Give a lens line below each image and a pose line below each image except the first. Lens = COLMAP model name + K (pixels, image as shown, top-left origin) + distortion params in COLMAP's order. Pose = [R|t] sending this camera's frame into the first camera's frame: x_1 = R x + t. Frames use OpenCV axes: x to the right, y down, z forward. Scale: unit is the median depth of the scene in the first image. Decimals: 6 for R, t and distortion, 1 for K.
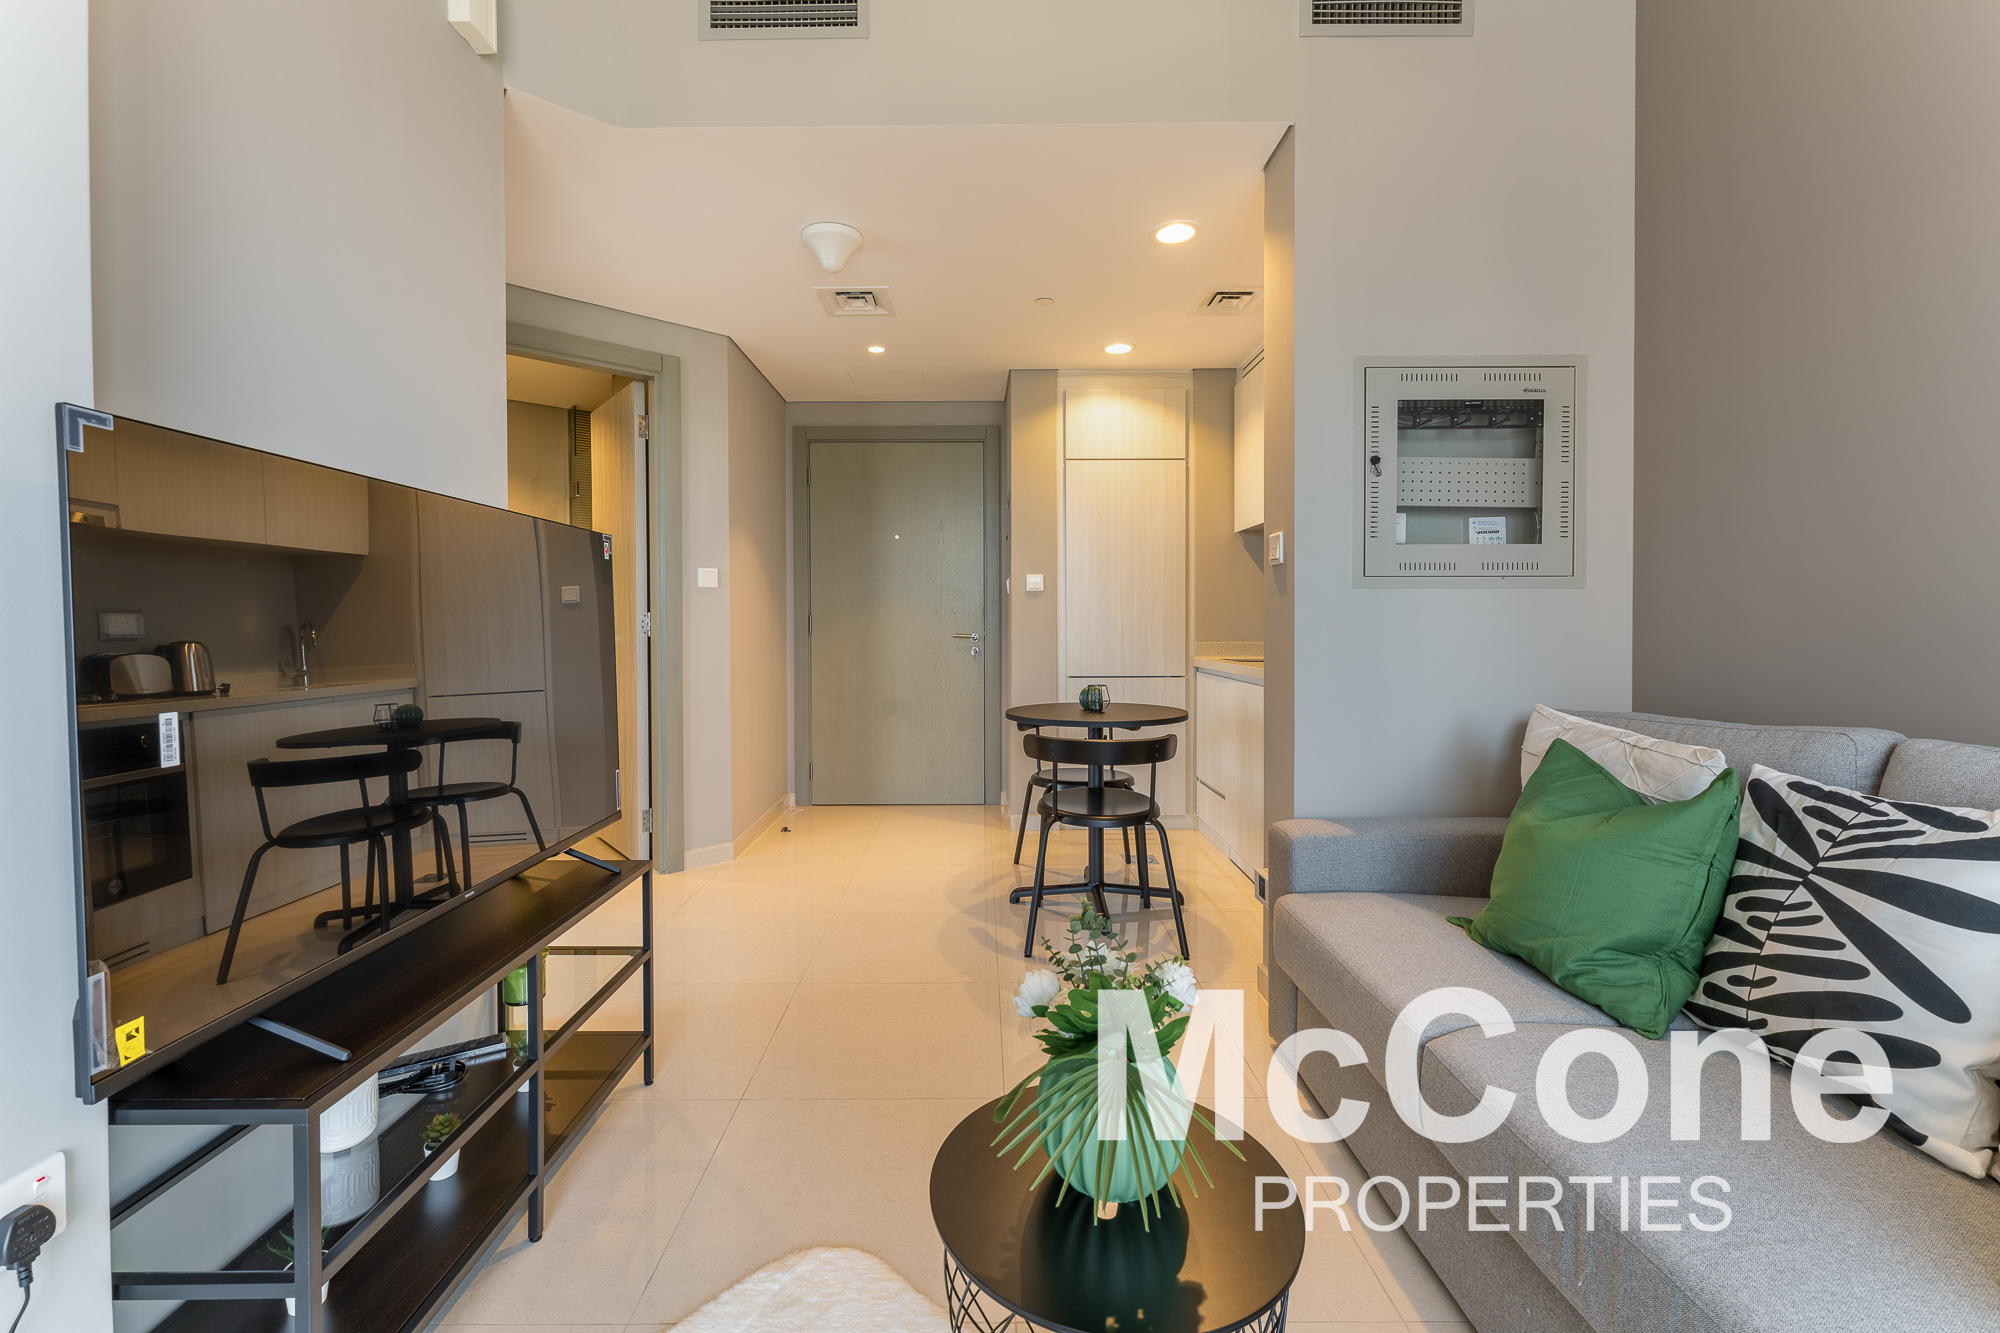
lens RADIAL K [[823.0, 0, 970.1], [0, 823.0, 617.8], [0, 0, 1]] dist [-0.000620, -0.000103]
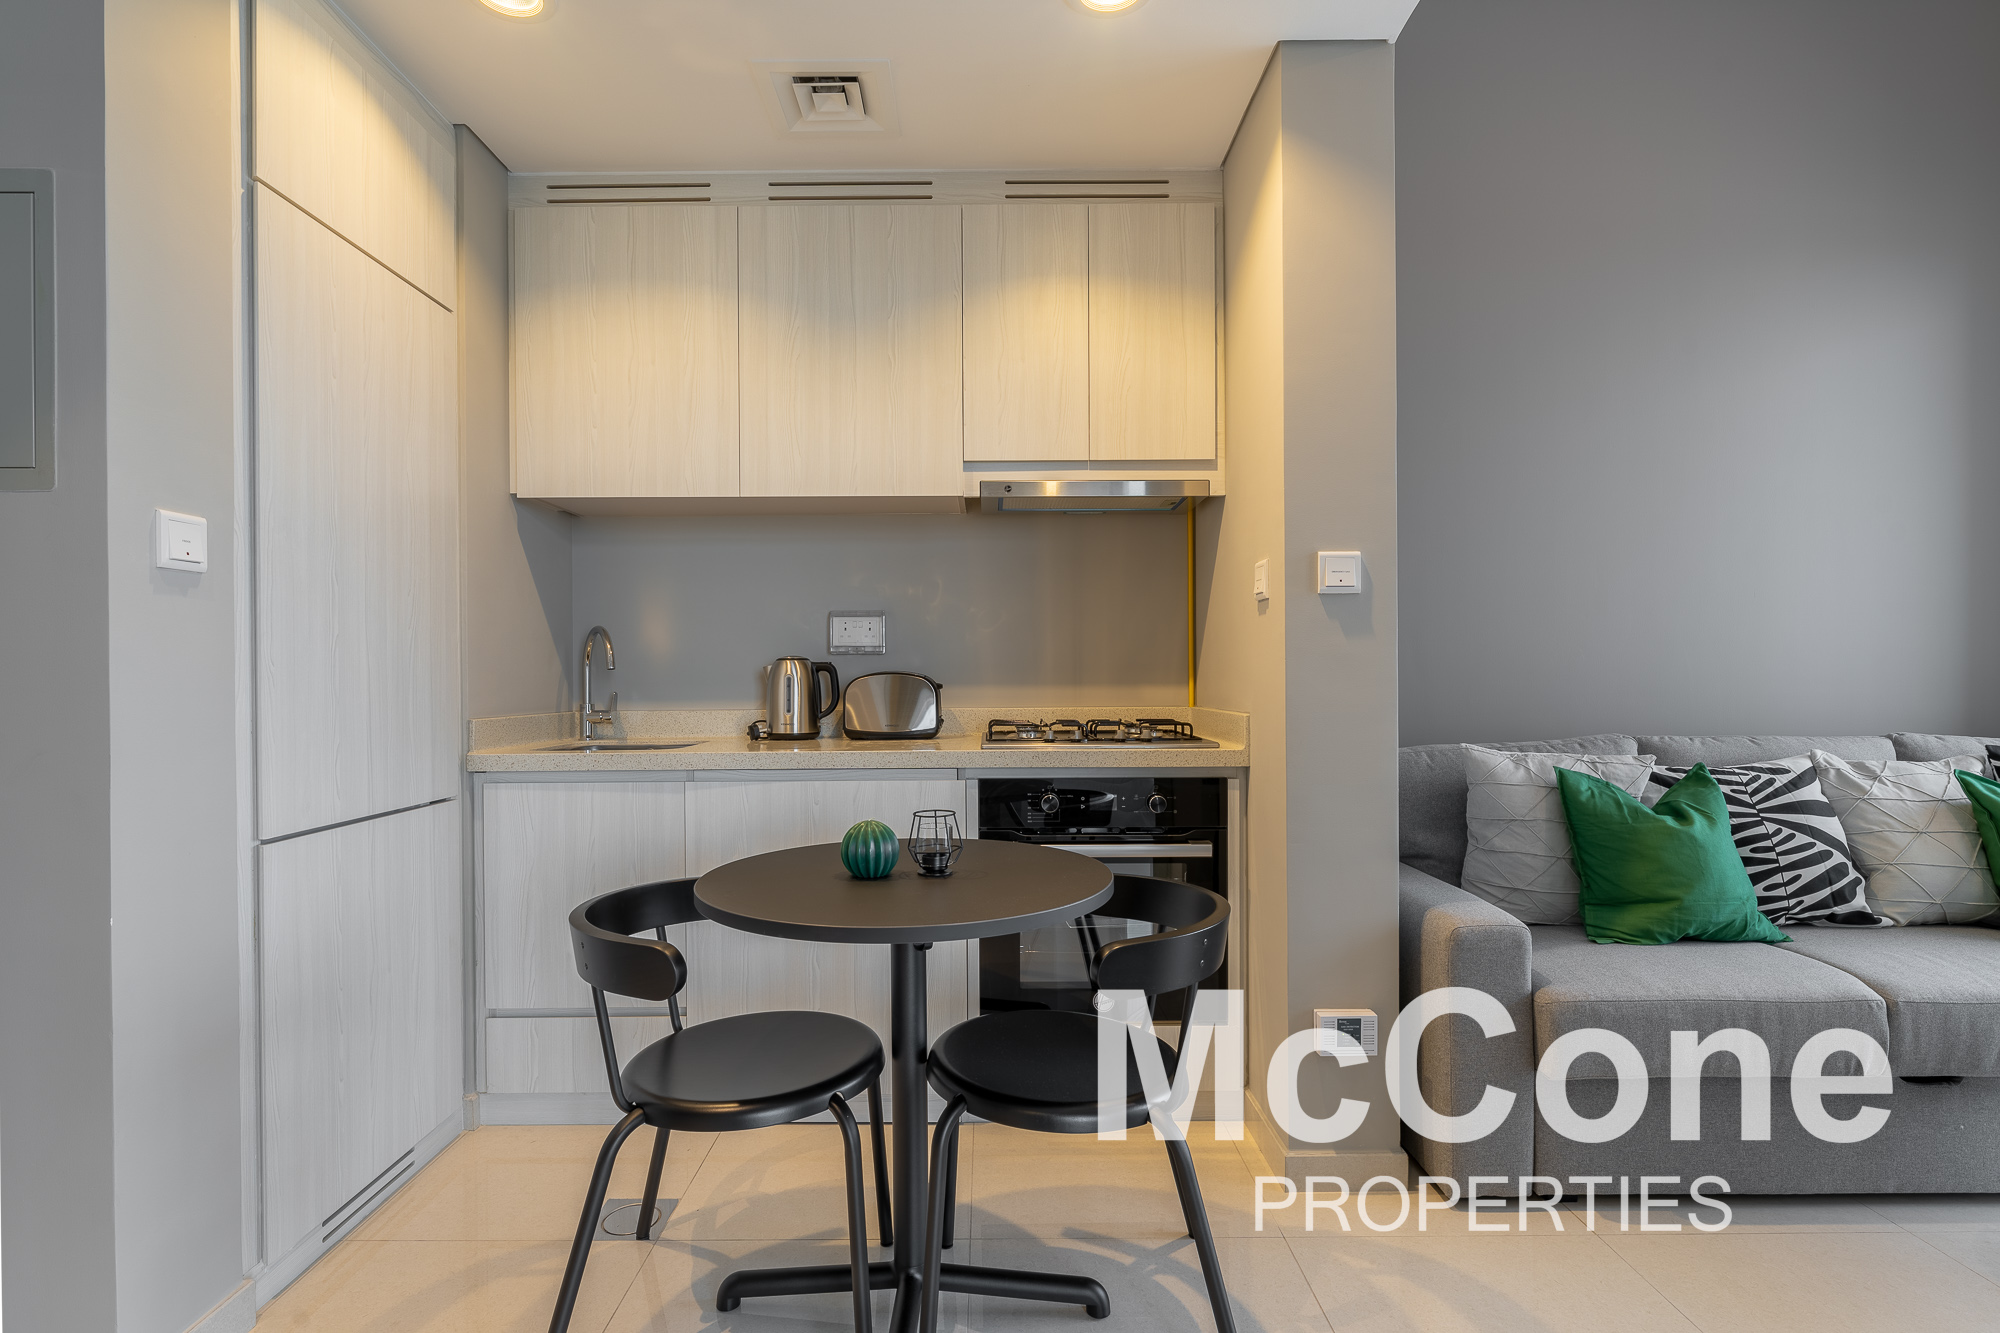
lens RADIAL K [[979.6, 0, 993.8], [0, 979.6, 680.8], [0, 0, 1]] dist [0.000960, -0.000018]
pose [[-0.001722, -0.003637, 0.999992, -1.035233], [-0.000885, 0.999993, 0.003635, 0.024042], [-0.999998, -0.000879, -0.001725, 2.597180]]
